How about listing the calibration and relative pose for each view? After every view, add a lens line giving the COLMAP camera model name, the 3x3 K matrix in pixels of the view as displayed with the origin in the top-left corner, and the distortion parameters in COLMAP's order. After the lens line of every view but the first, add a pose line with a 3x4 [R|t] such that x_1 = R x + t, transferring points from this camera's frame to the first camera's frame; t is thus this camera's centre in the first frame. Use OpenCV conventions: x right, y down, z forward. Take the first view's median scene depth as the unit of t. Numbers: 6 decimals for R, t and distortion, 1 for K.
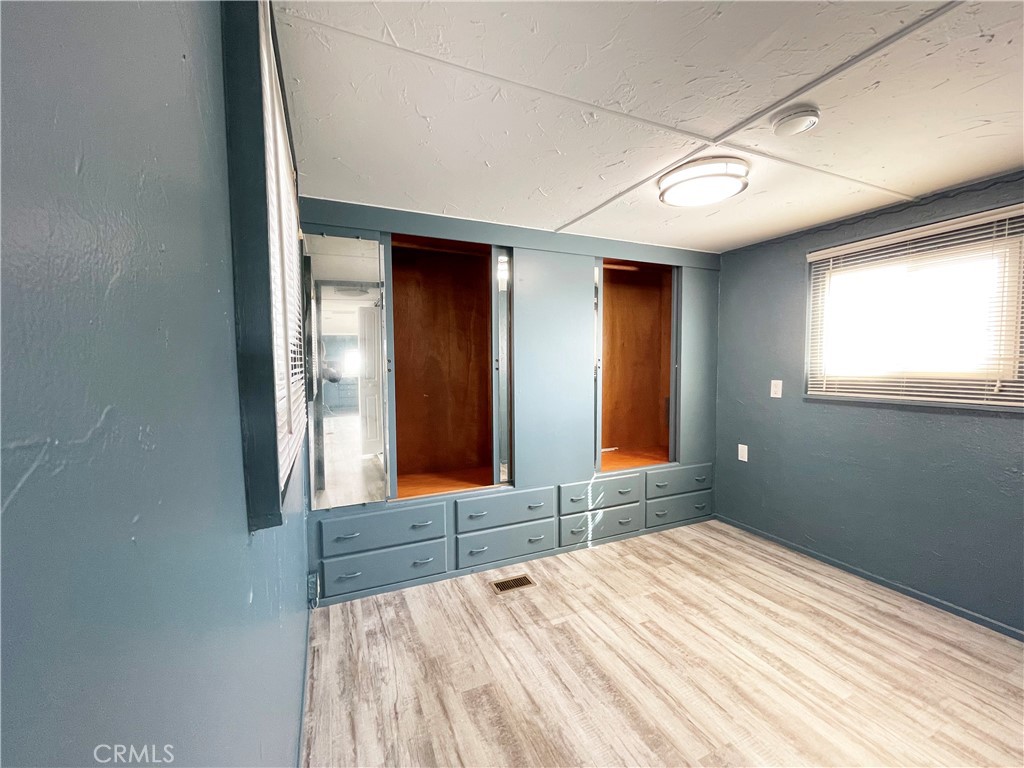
lens RADIAL K [[414.6, 0, 508.0], [0, 414.6, 383.2], [0, 0, 1]] dist [-0.000094, 0.000730]
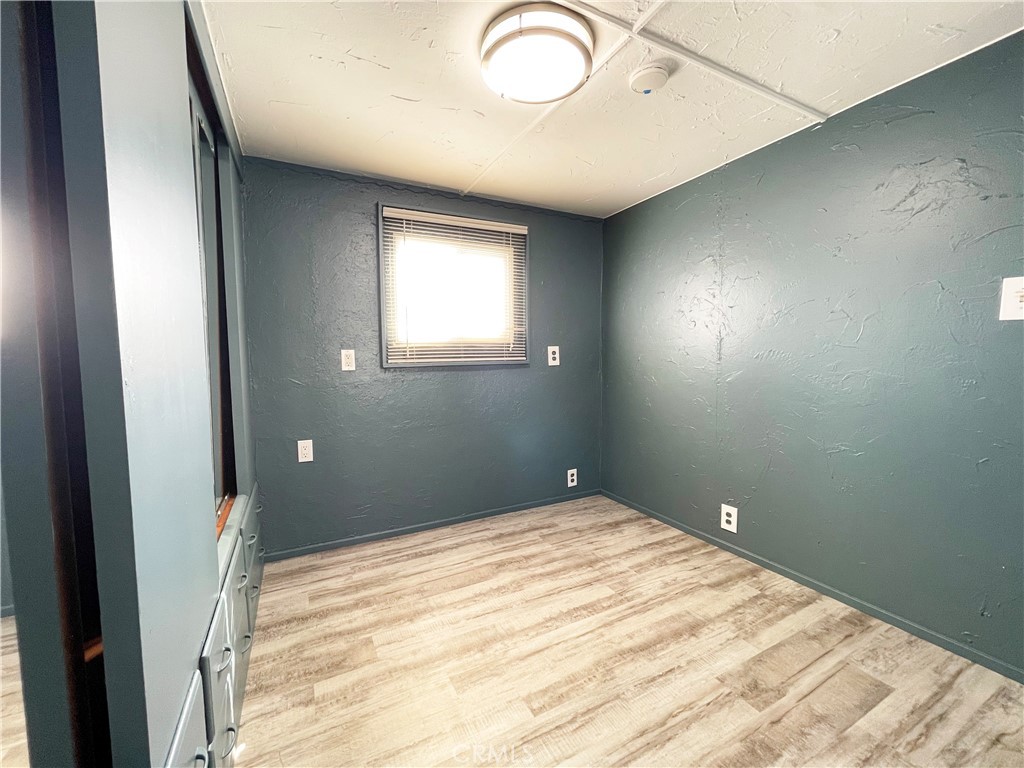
lens RADIAL K [[414.6, 0, 508.0], [0, 414.6, 383.2], [0, 0, 1]] dist [-0.000094, 0.000730]
pose [[-0.061331, -0.060274, 0.996296, -0.281801], [0.061301, 0.996063, 0.064034, 0.037985], [-0.996233, 0.065001, -0.057395, 1.073872]]
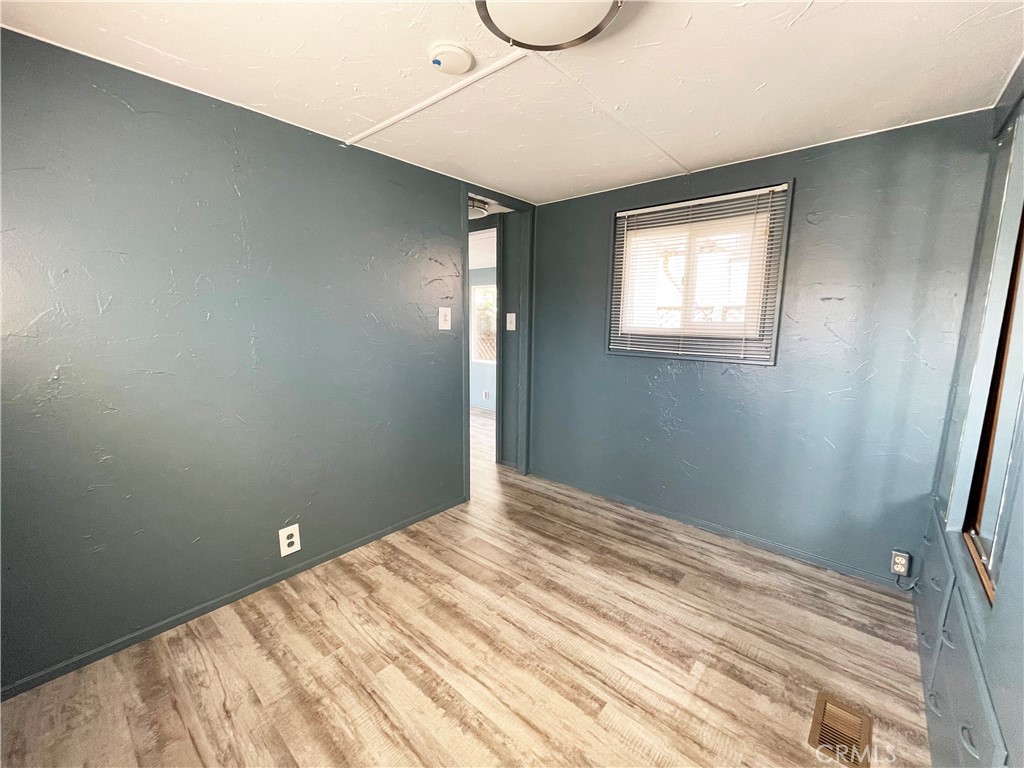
lens RADIAL K [[418.5, 0, 508.5], [0, 418.5, 381.6], [0, 0, 1]] dist [-0.000786, 0.000515]
pose [[-0.907628, 0.061314, -0.415273, 0.738287], [-0.024203, 0.979986, 0.197589, -0.074167], [0.419077, 0.189388, -0.887979, 1.487566]]
